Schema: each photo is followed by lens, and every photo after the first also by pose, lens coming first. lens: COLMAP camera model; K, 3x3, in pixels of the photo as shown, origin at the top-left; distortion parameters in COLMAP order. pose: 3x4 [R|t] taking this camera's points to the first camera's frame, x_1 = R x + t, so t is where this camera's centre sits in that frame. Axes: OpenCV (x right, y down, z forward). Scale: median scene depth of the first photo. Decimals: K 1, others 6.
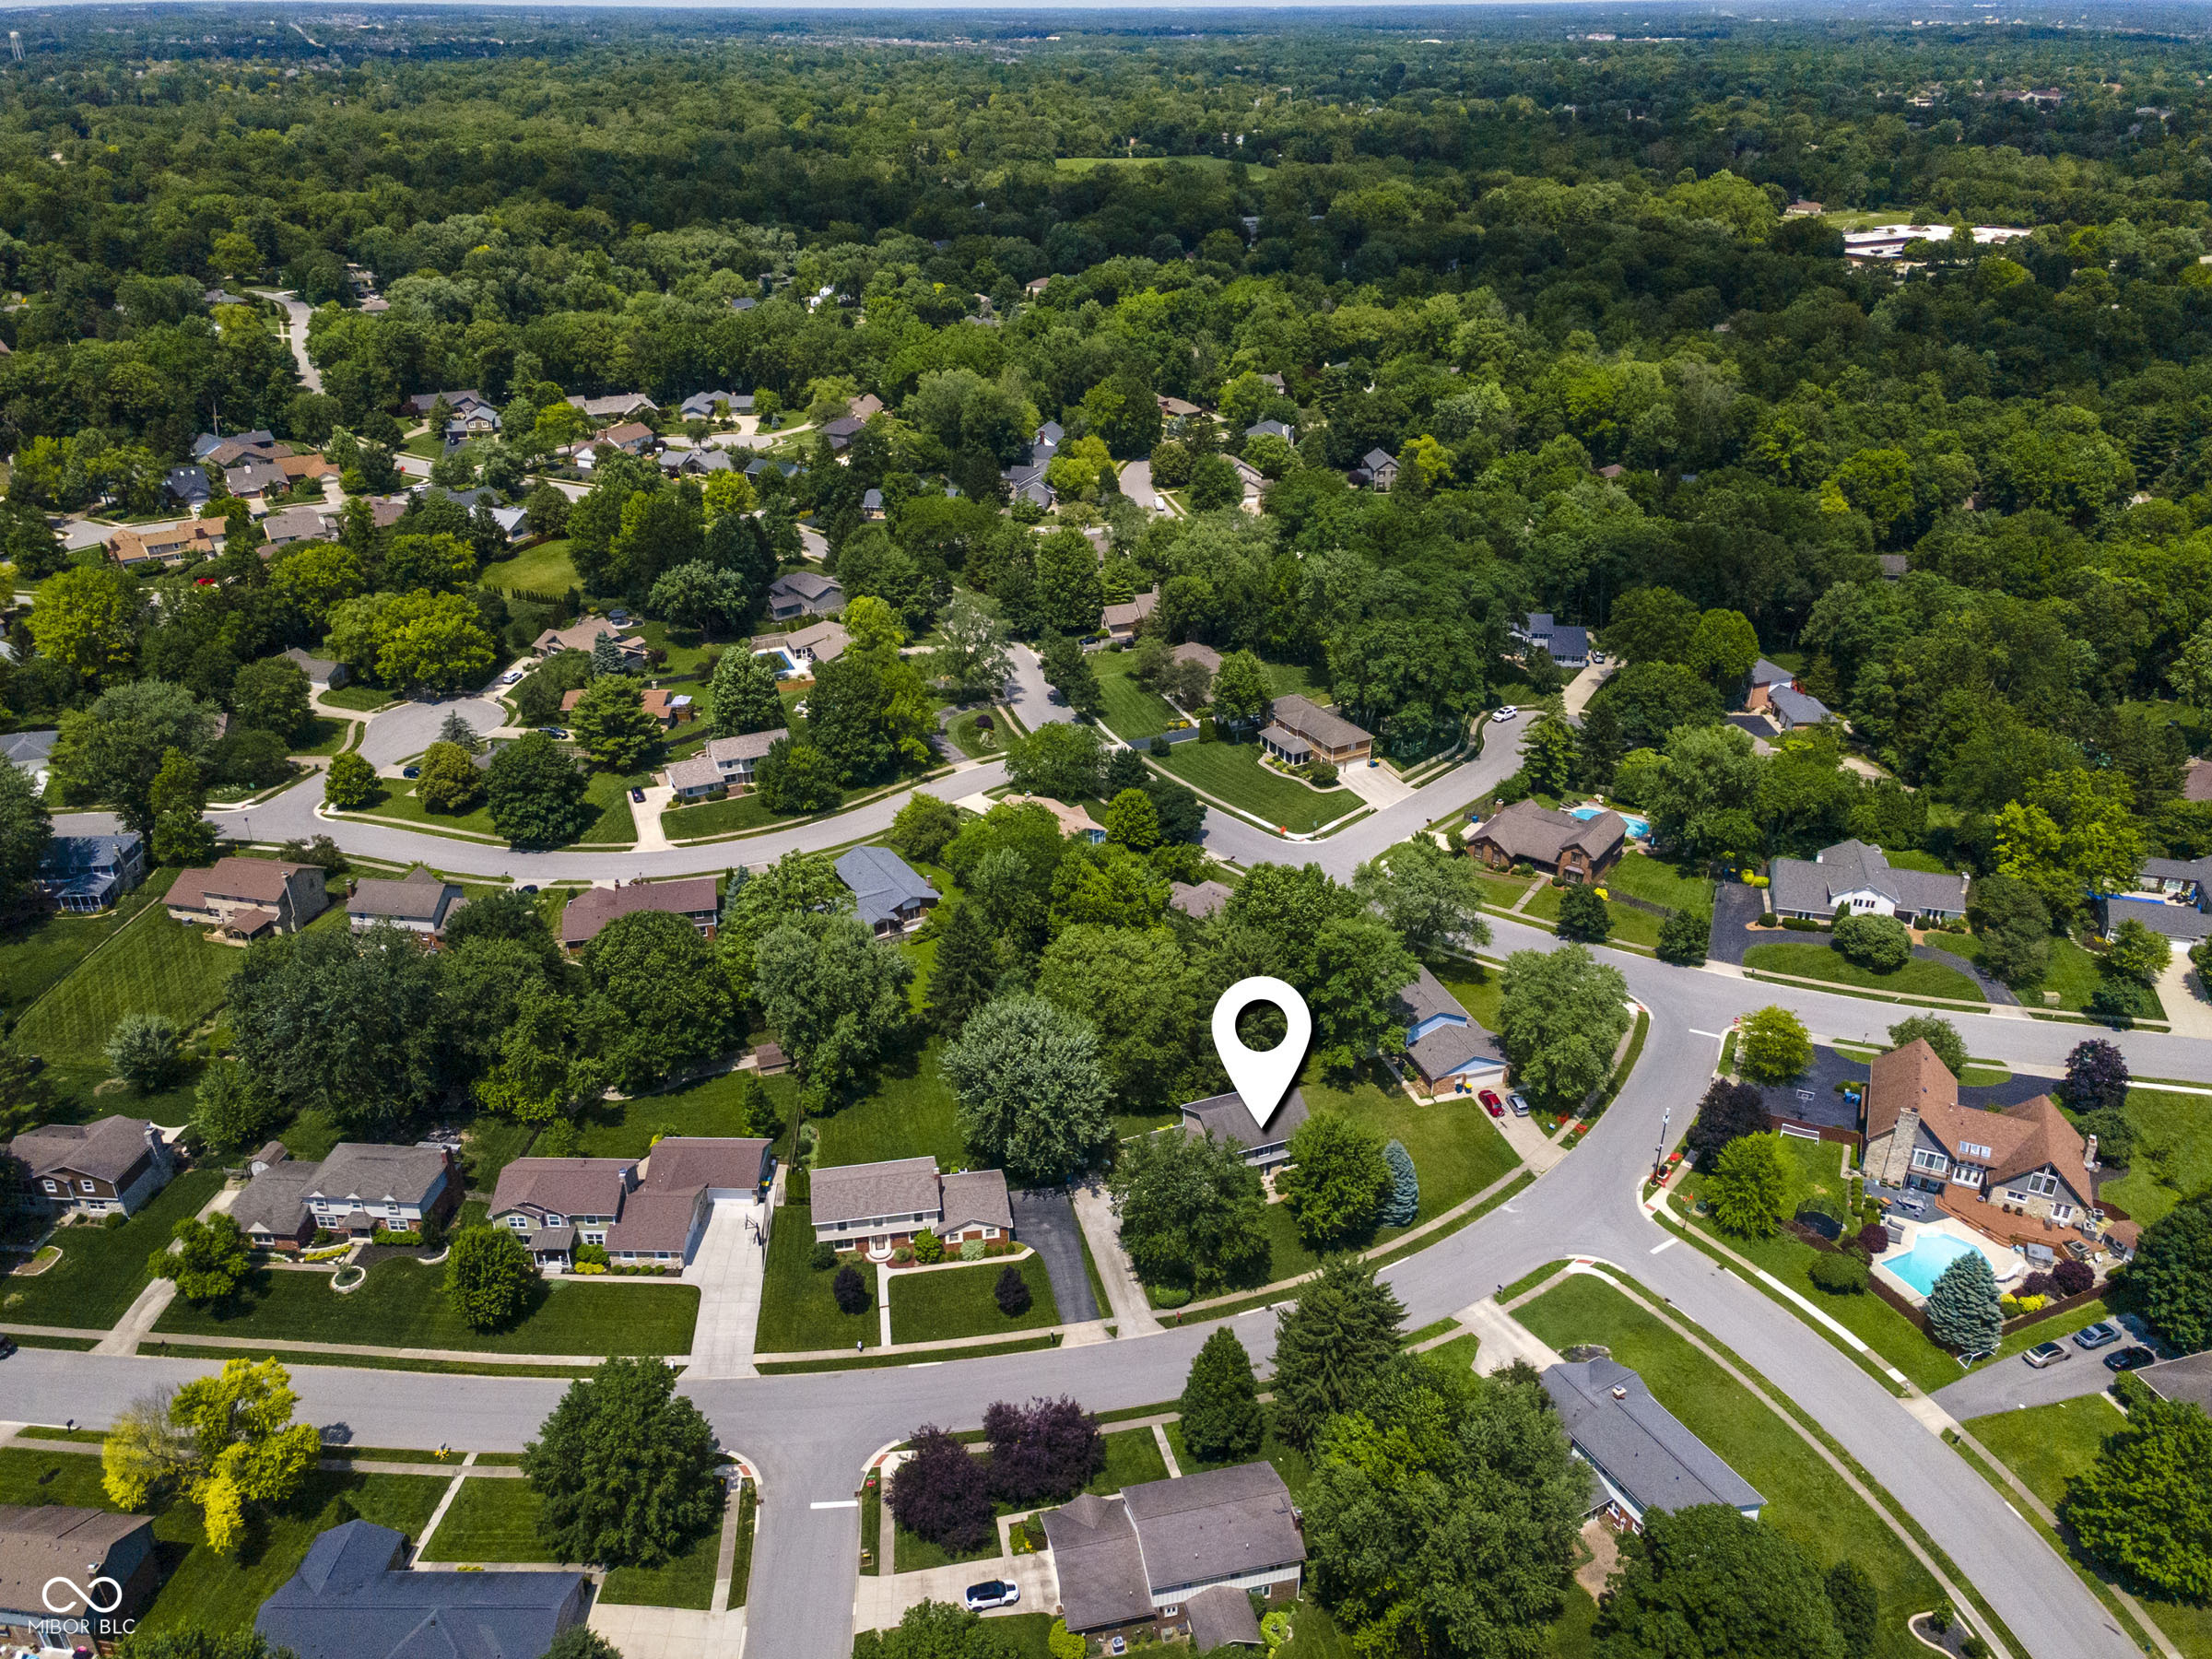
lens RADIAL K [[1592.3, 0, 1106.0], [0, 1592.3, 829.5], [0, 0, 1]] dist [0.021071, 0.040447]
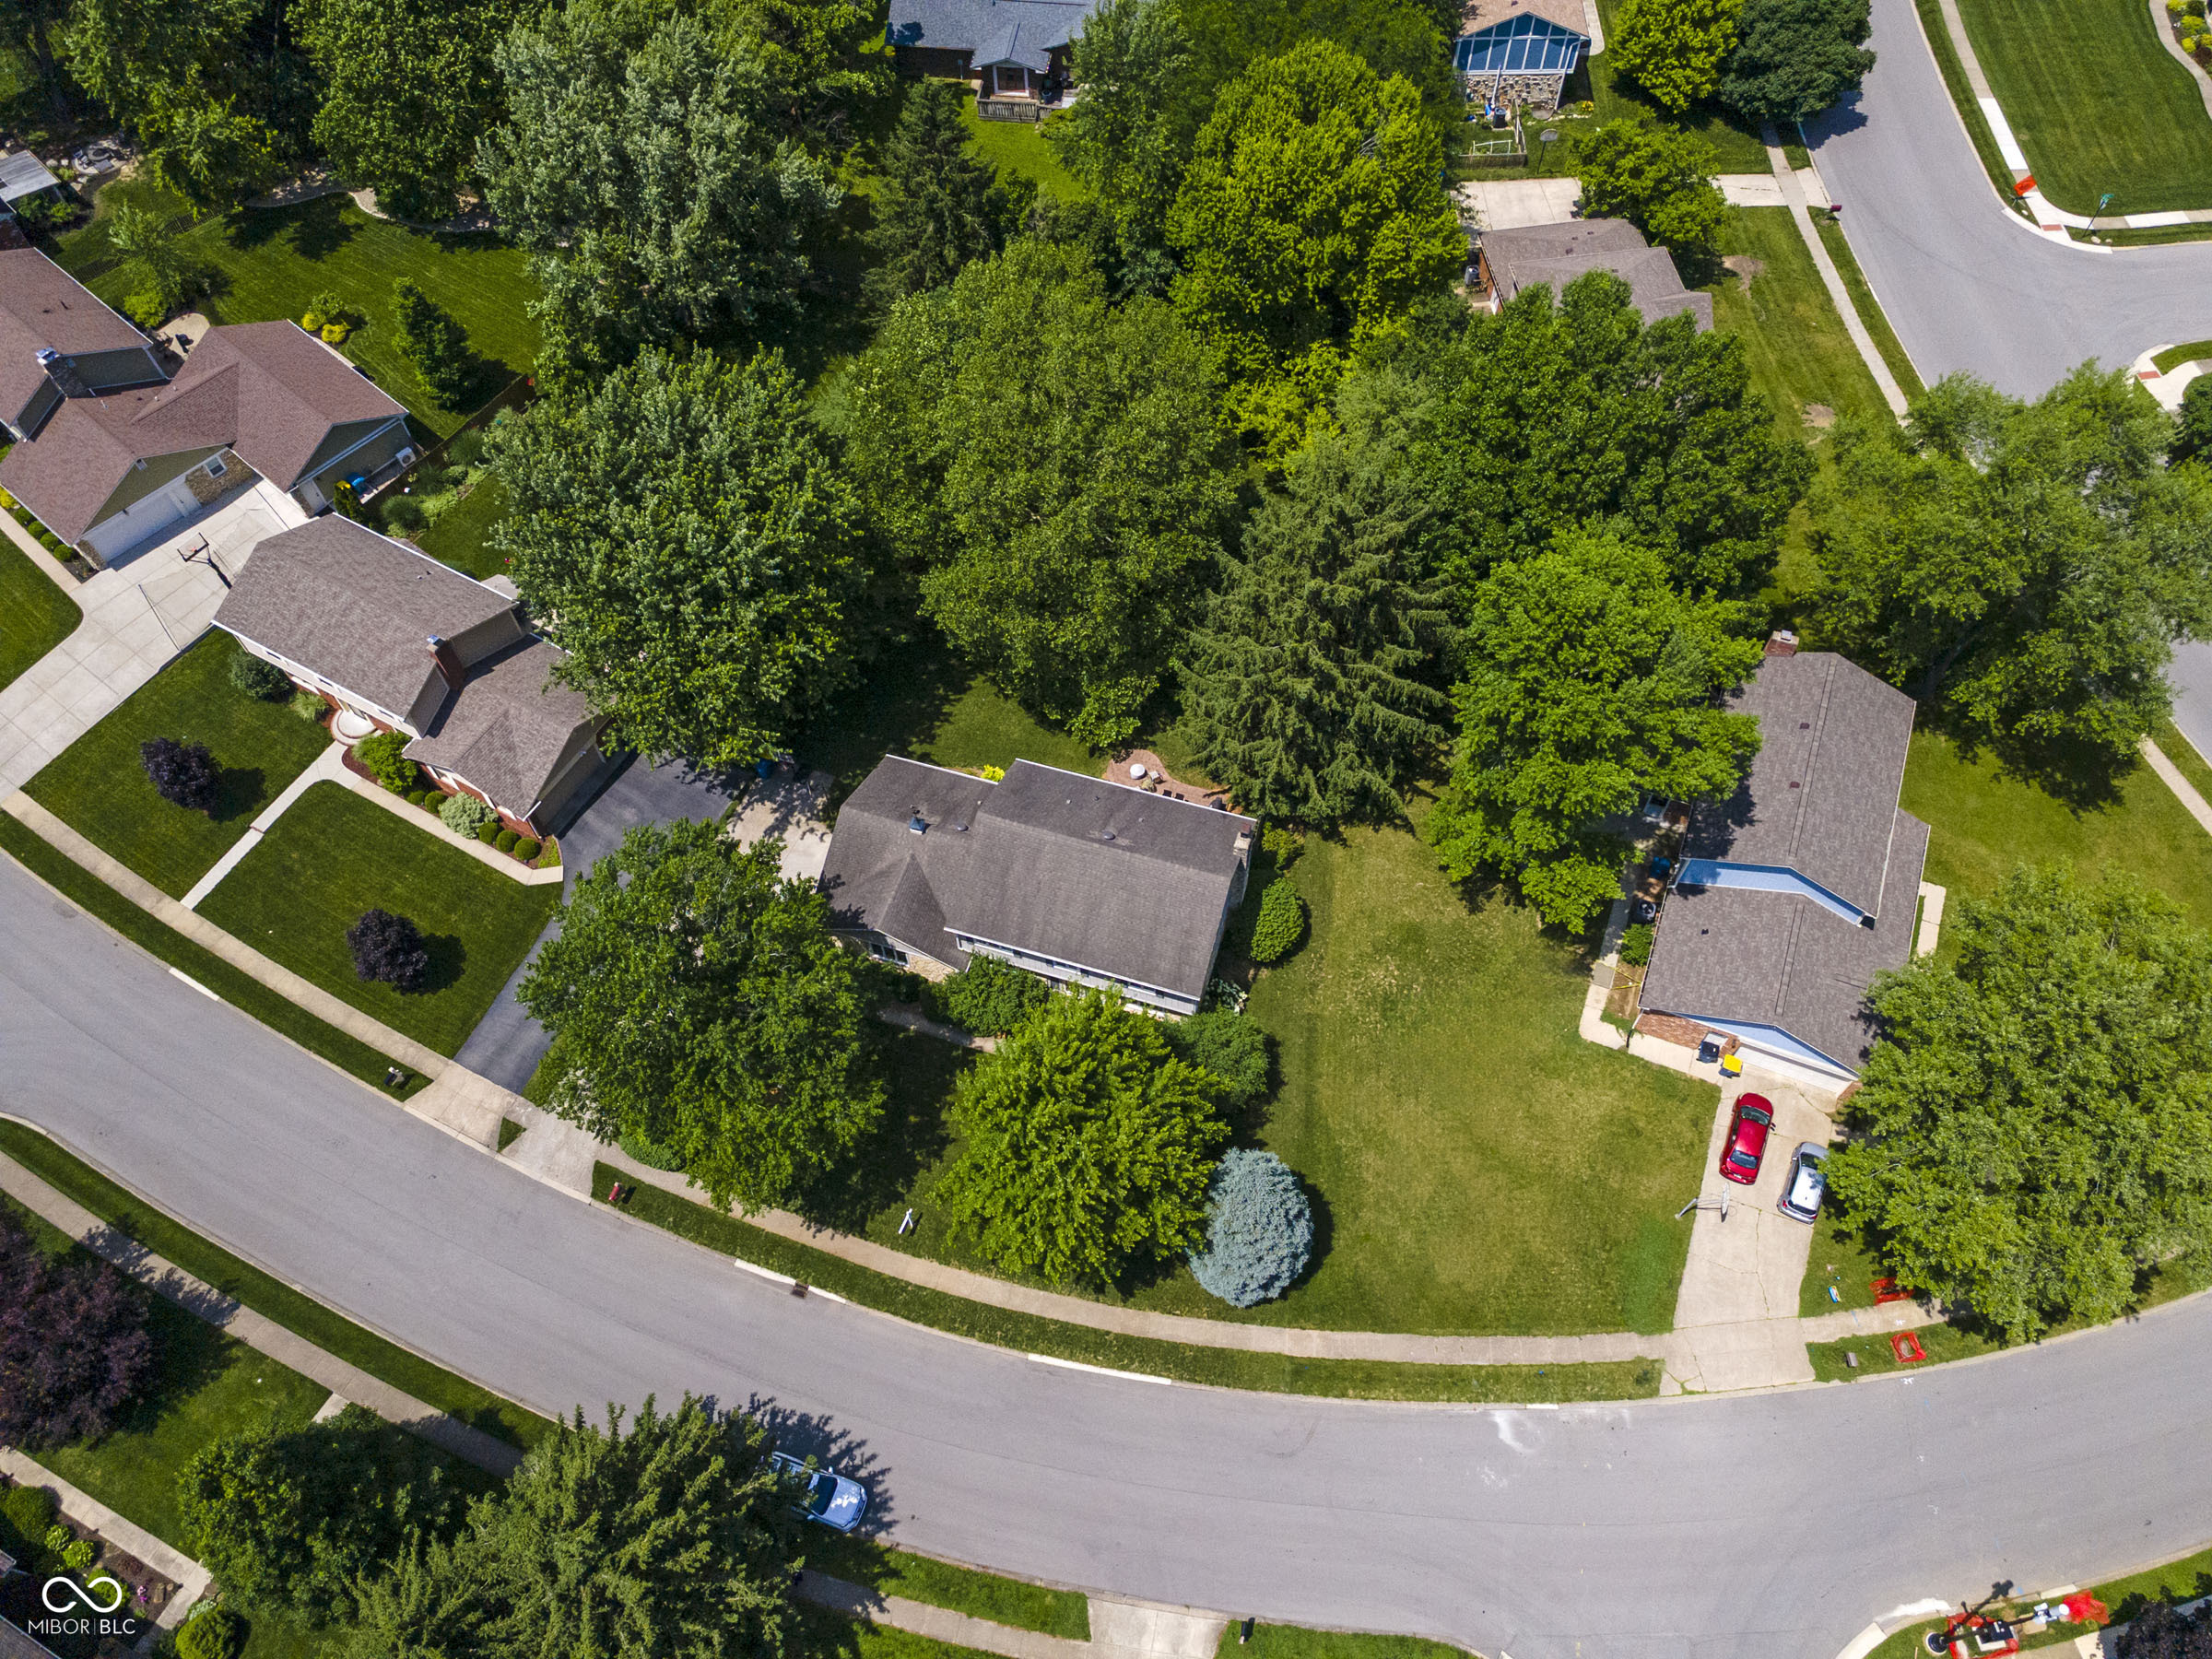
lens RADIAL K [[1563.3, 0, 1087.7], [0, 1563.3, 836.1], [0, 0, 1]] dist [0.026482, 0.025264]
pose [[0.770016, 0.538689, -0.341892, 0.207631], [-0.271112, 0.761331, 0.588959, -0.065425], [0.577559, -0.360817, 0.732282, 0.649479]]
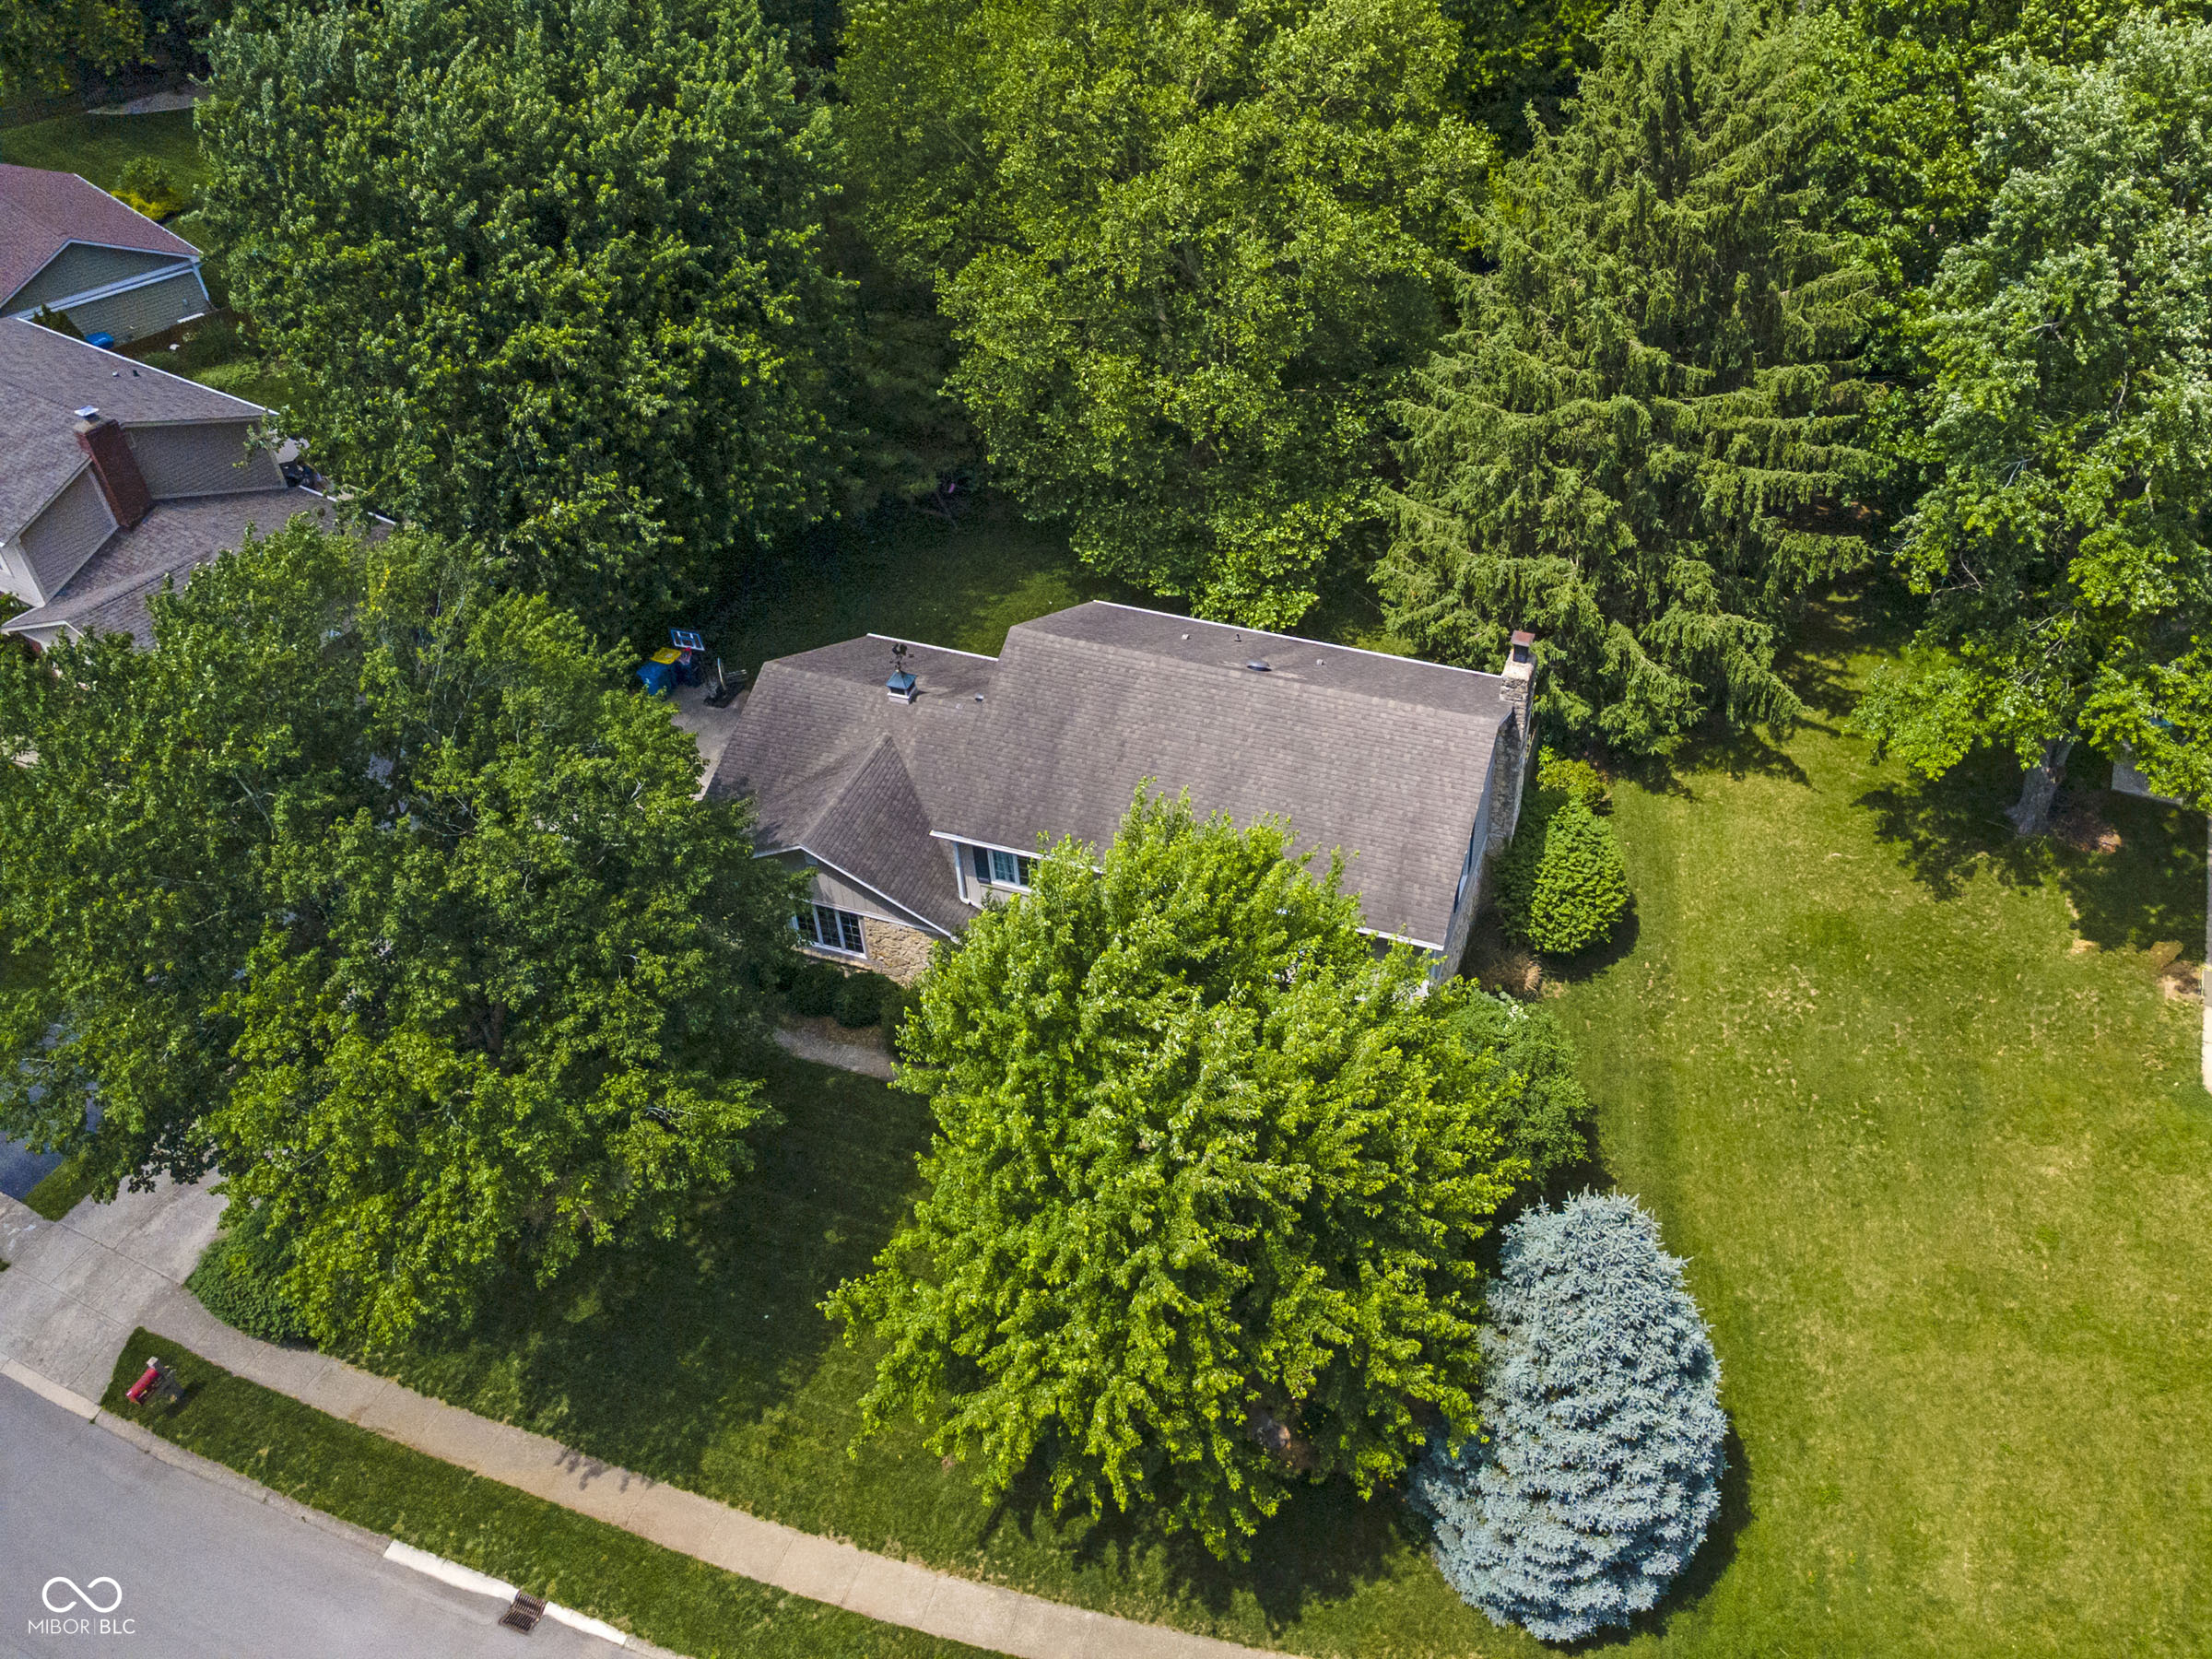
lens RADIAL K [[1852.3, 0, 1263.7], [0, 1852.3, 718.3], [0, 0, 1]] dist [0.031287, 0.002991]
pose [[0.769806, 0.410152, -0.489055, 0.199392], [-0.293807, 0.907911, 0.298958, 0.093832], [0.566636, -0.086452, 0.819420, 0.738656]]
